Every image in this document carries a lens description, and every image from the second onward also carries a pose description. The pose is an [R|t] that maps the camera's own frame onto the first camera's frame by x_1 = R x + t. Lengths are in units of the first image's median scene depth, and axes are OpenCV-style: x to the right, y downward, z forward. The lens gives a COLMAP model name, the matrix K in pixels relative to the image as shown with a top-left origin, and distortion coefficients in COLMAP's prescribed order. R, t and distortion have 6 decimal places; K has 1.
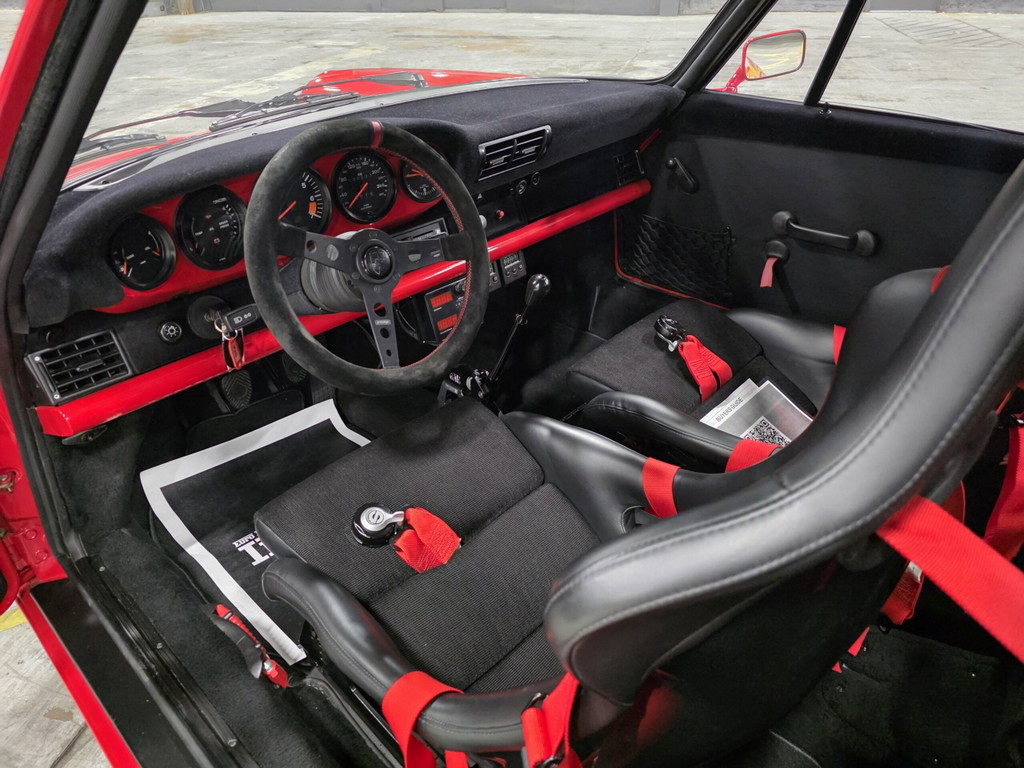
lens RADIAL K [[670.3, 0, 514.6], [0, 670.3, 405.0], [0, 0, 1]] dist [0.044329, -0.039558]
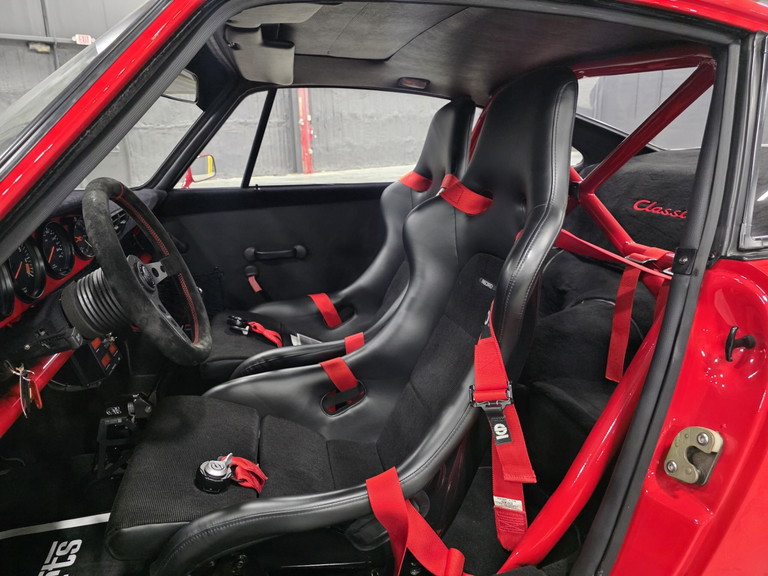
lens RADIAL K [[516.2, 0, 381.4], [0, 516.2, 290.2], [0, 0, 1]] dist [0.046701, -0.048573]
pose [[0.549448, -0.231243, 0.802891, -0.648798], [0.486884, 0.869538, -0.082754, 0.099259], [-0.679008, 0.436384, 0.590354, 0.082241]]
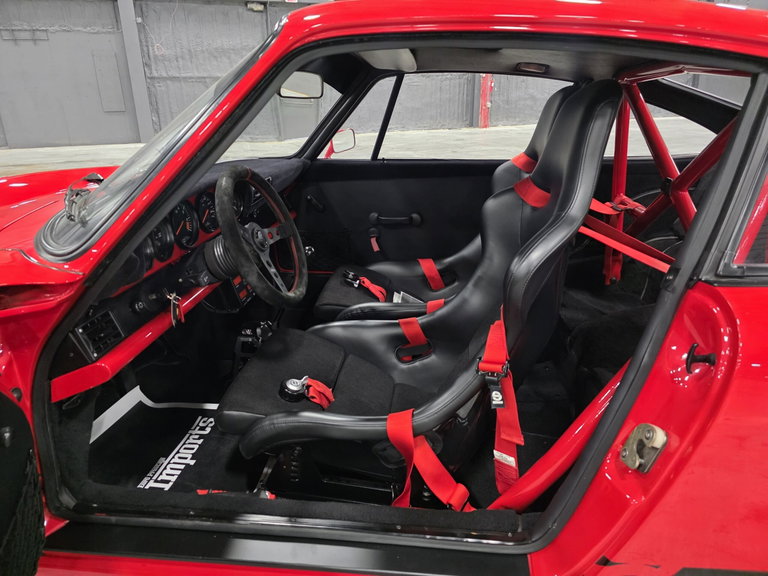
lens RADIAL K [[511.4, 0, 382.7], [0, 511.4, 288.0], [0, 0, 1]] dist [0.085728, -0.114422]
pose [[0.795127, -0.210183, 0.568856, -0.632158], [0.344501, 0.928519, -0.138459, 0.176713], [-0.499092, 0.306064, 0.810699, -0.197754]]
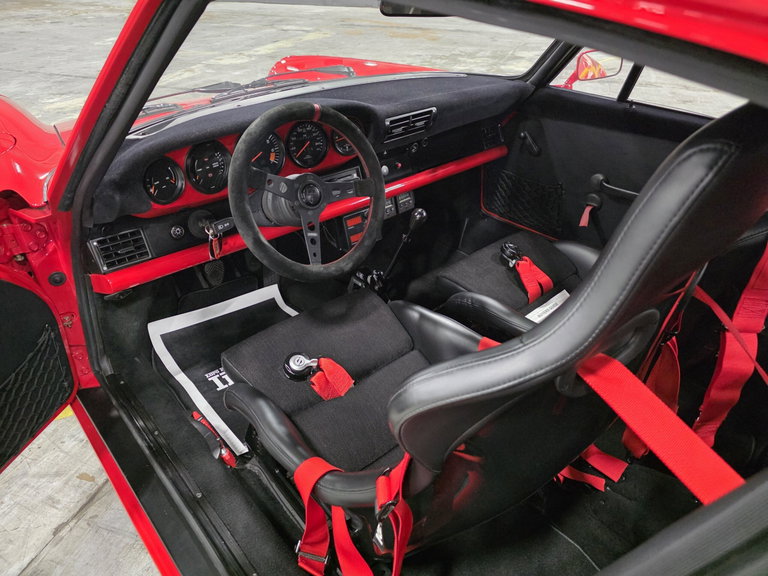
lens RADIAL K [[502.7, 0, 385.9], [0, 502.7, 303.7], [0, 0, 1]] dist [0.044329, -0.039558]
pose [[0.996166, 0.070769, -0.051434, 0.035208], [-0.070471, 0.997485, 0.007583, 0.012088], [0.051841, -0.003930, 0.998648, -0.118507]]
